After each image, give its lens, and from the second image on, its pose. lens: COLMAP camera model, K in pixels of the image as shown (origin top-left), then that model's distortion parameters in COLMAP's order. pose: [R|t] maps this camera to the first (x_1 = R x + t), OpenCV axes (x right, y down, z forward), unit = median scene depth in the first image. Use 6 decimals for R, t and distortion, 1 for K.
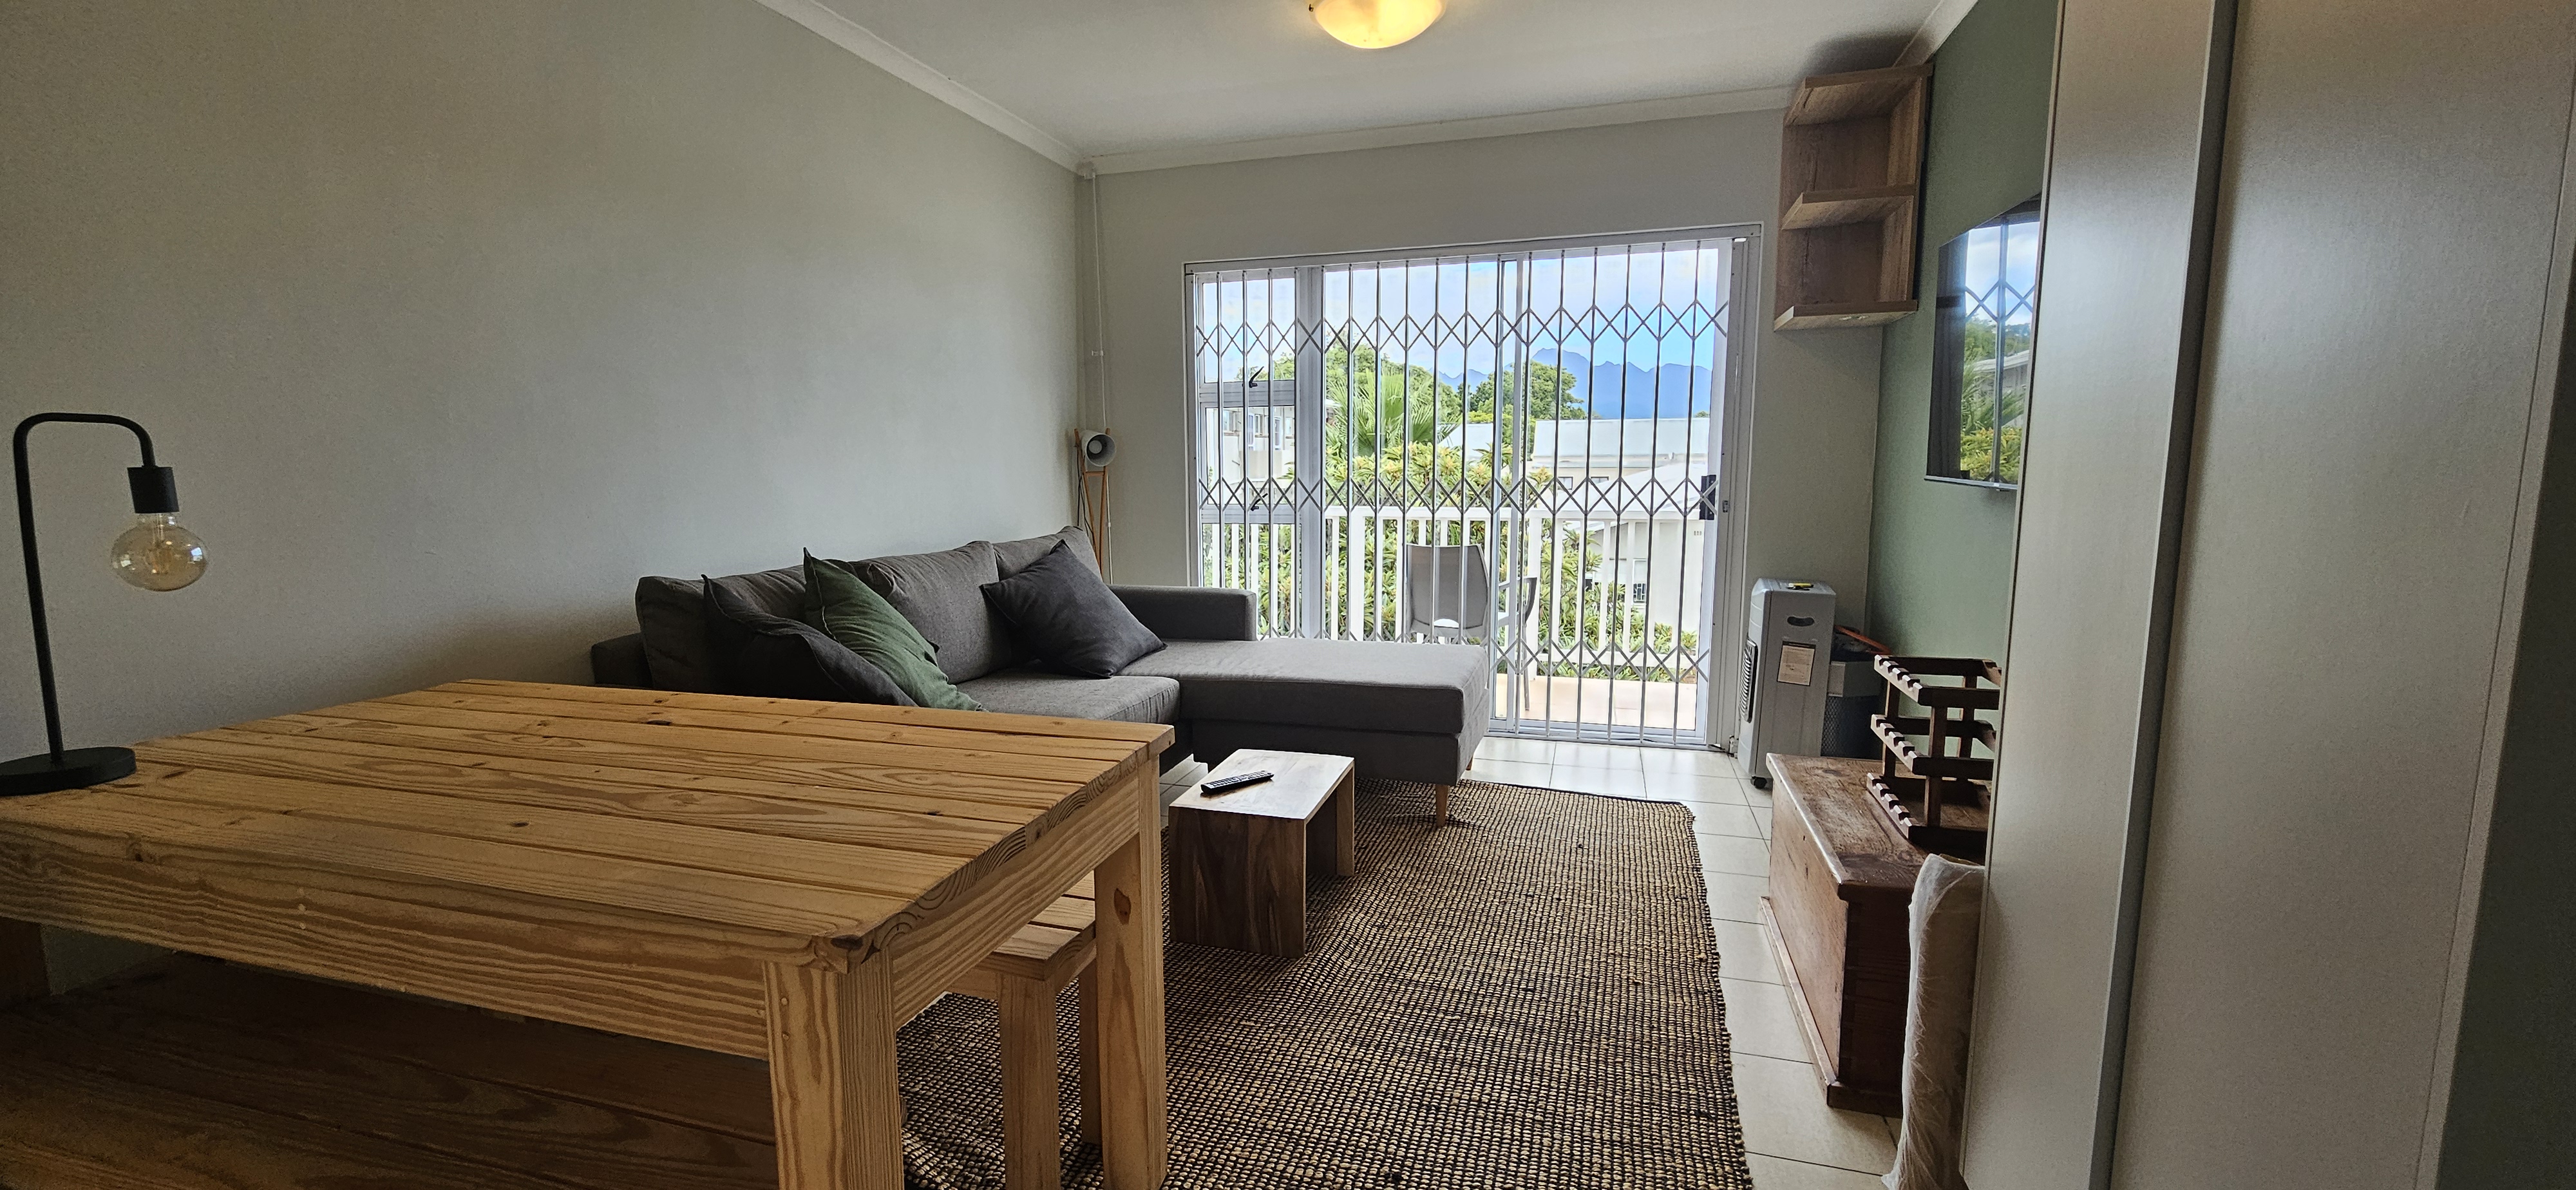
lens RADIAL K [[1072.1, 0, 1256.1], [0, 1072.1, 603.8], [0, 0, 1]] dist [0.001468, 0.000110]
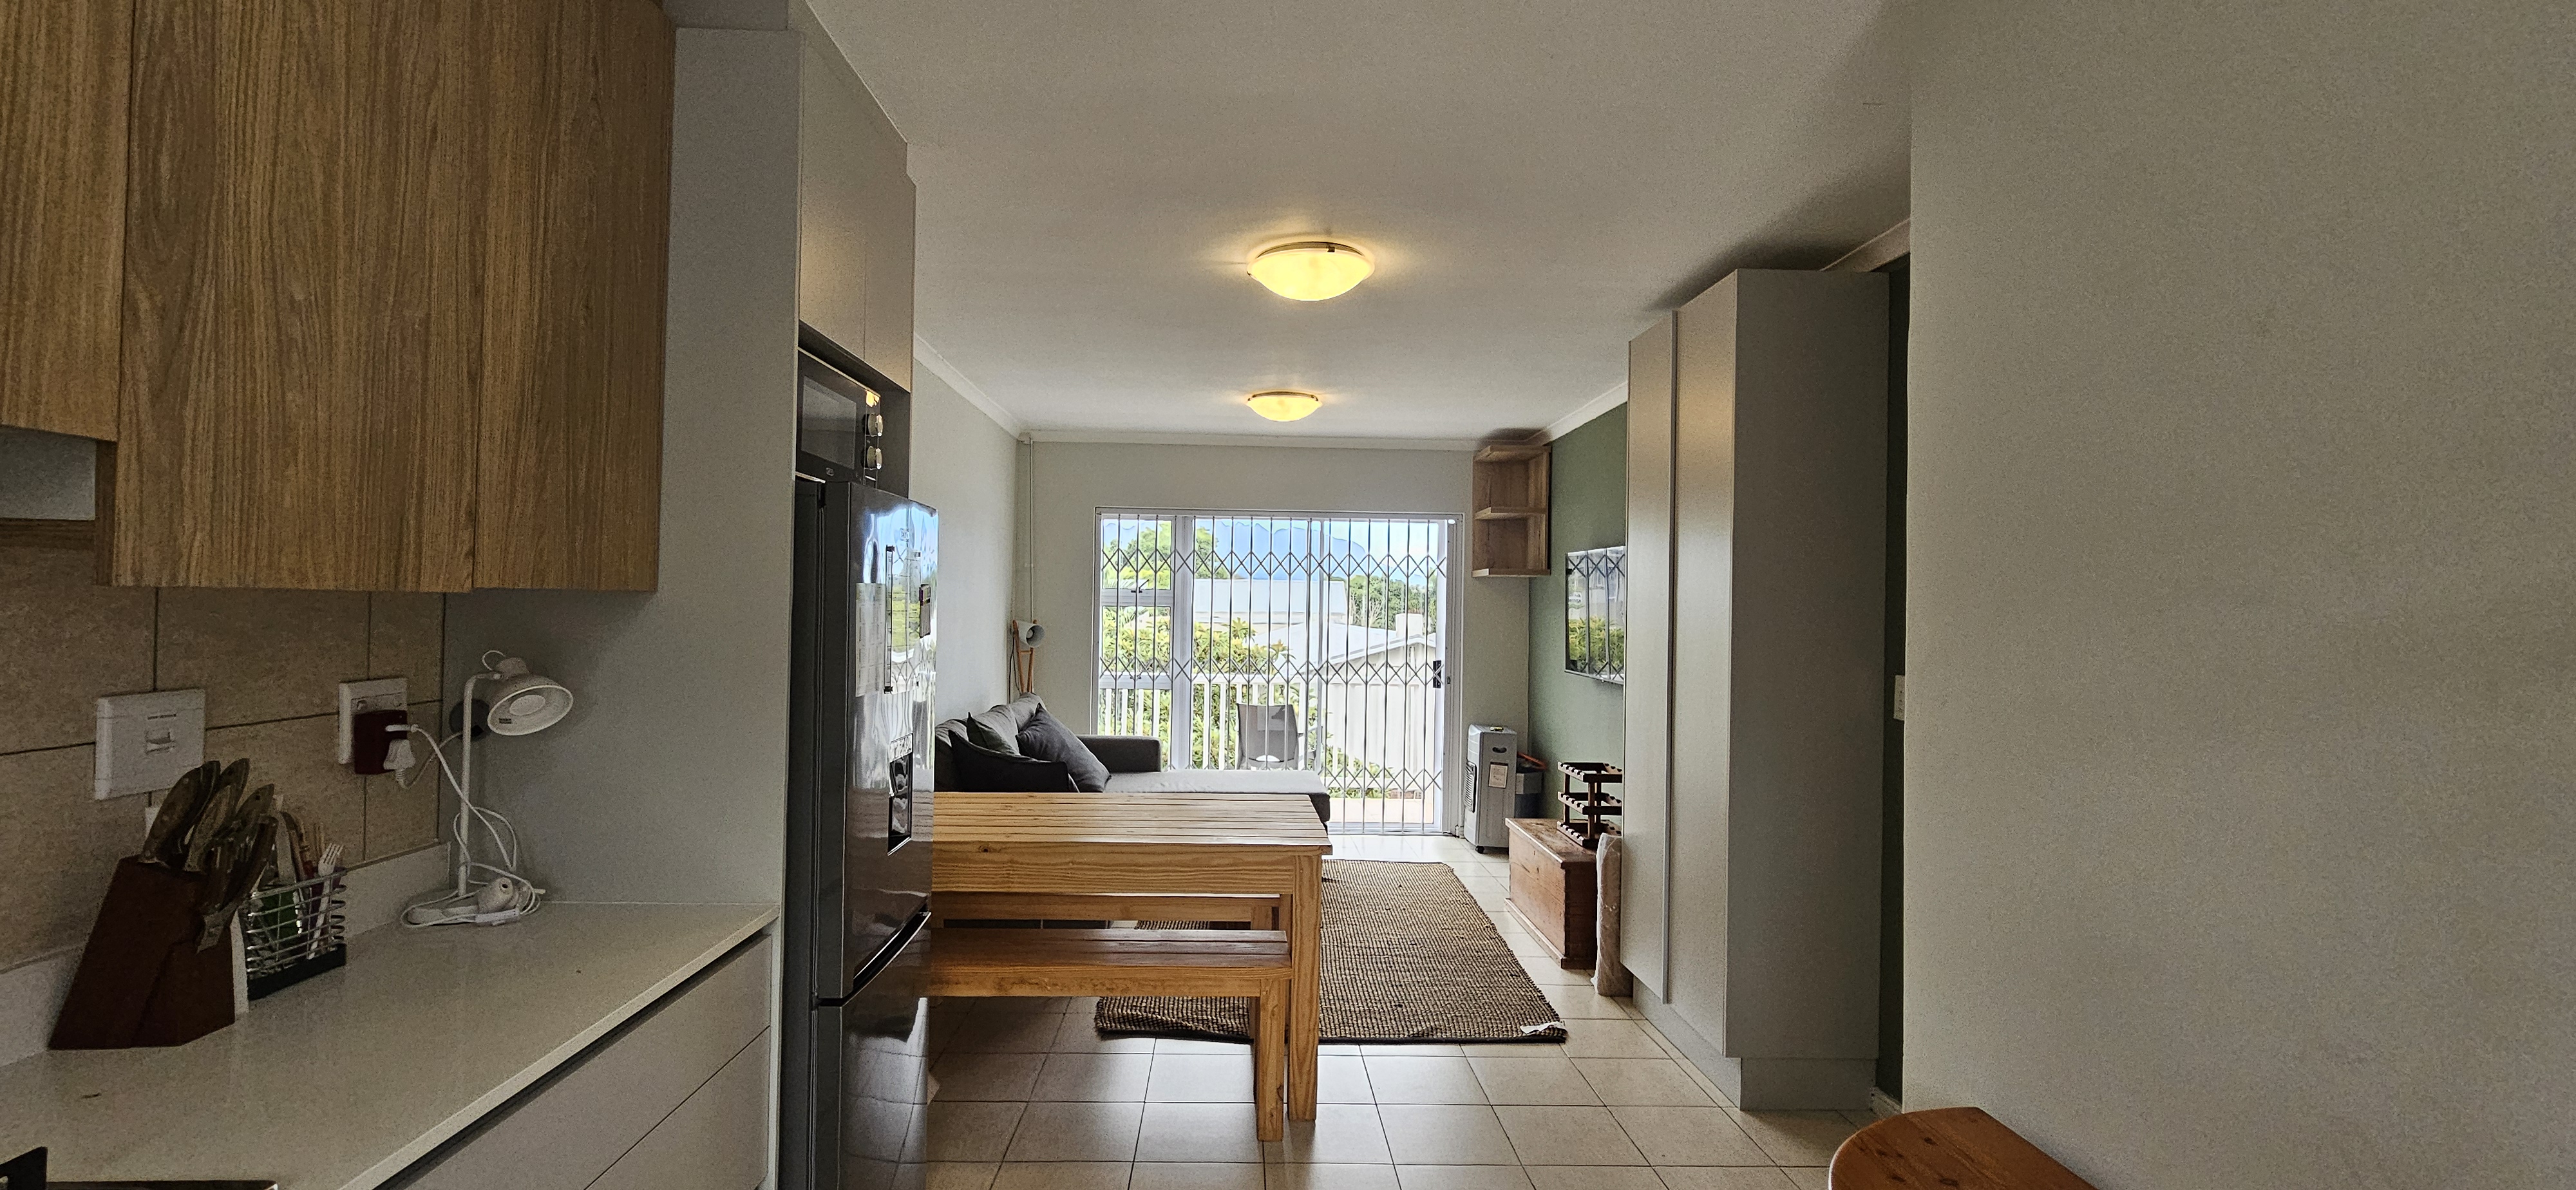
lens RADIAL K [[1072.1, 0, 1266.9], [0, 1072.1, 599.8], [0, 0, 1]] dist [0.001468, 0.000110]
pose [[0.942775, 0.027333, 0.332308, -0.414873], [0.020025, 0.990194, -0.138258, 0.008494], [-0.332829, 0.137001, 0.932982, -0.499807]]
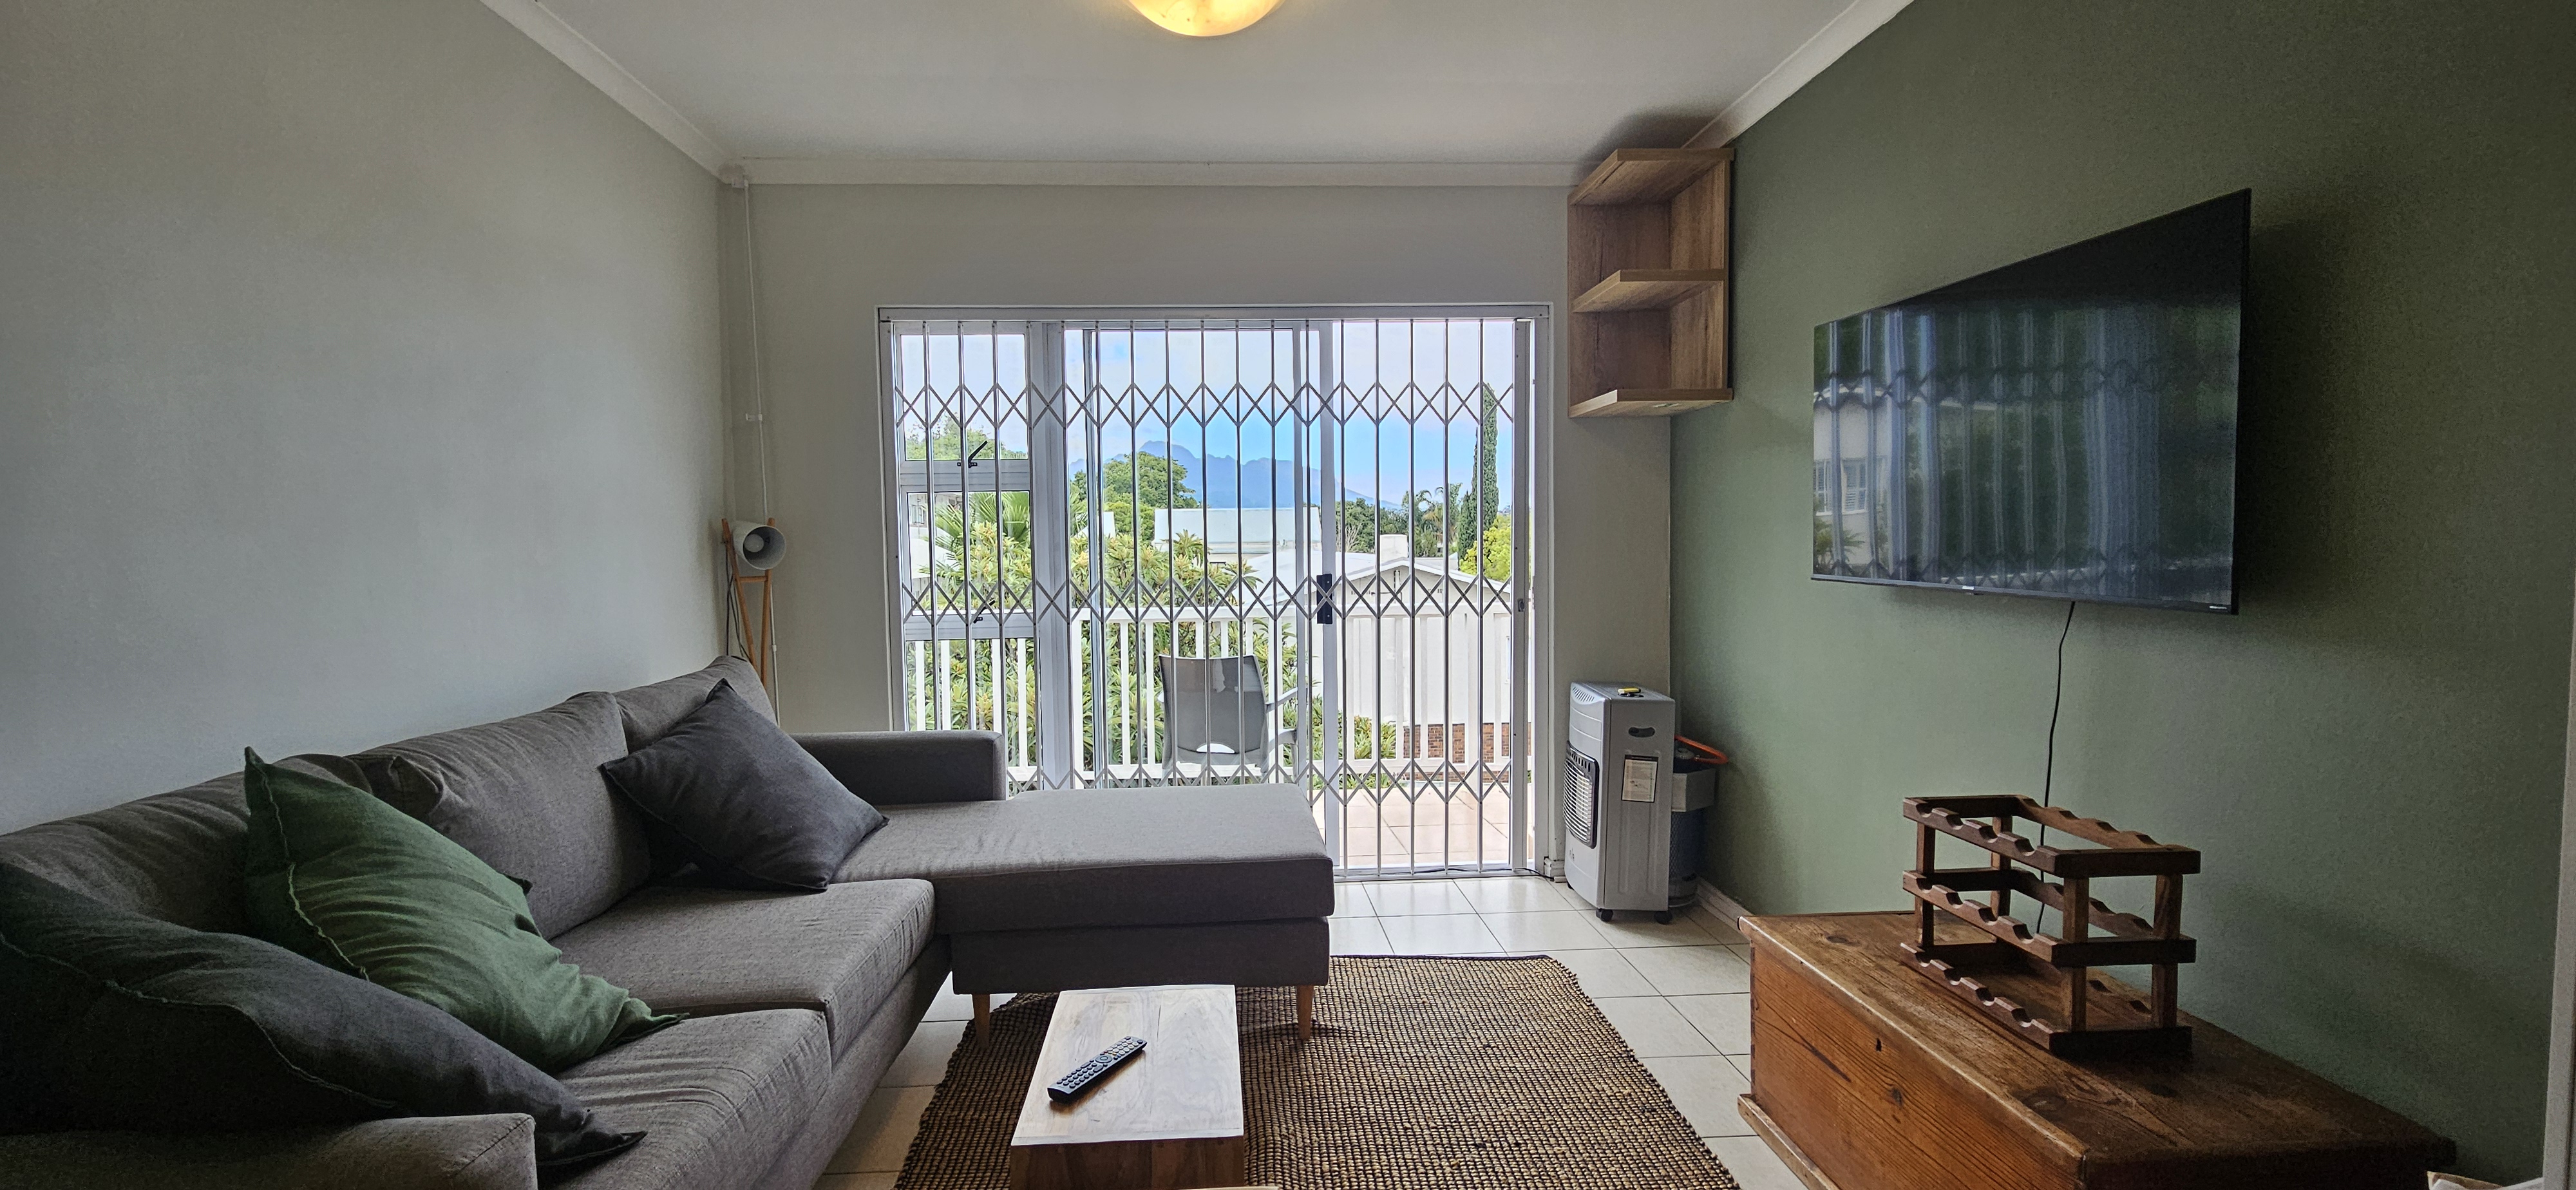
lens RADIAL K [[1072.1, 0, 1264.2], [0, 1072.1, 603.2], [0, 0, 1]] dist [0.001468, 0.000110]
pose [[0.935489, -0.026161, 0.352386, -0.108256], [0.054533, 0.995997, -0.070828, -0.045320], [-0.349122, 0.085476, 0.933171, 0.257962]]
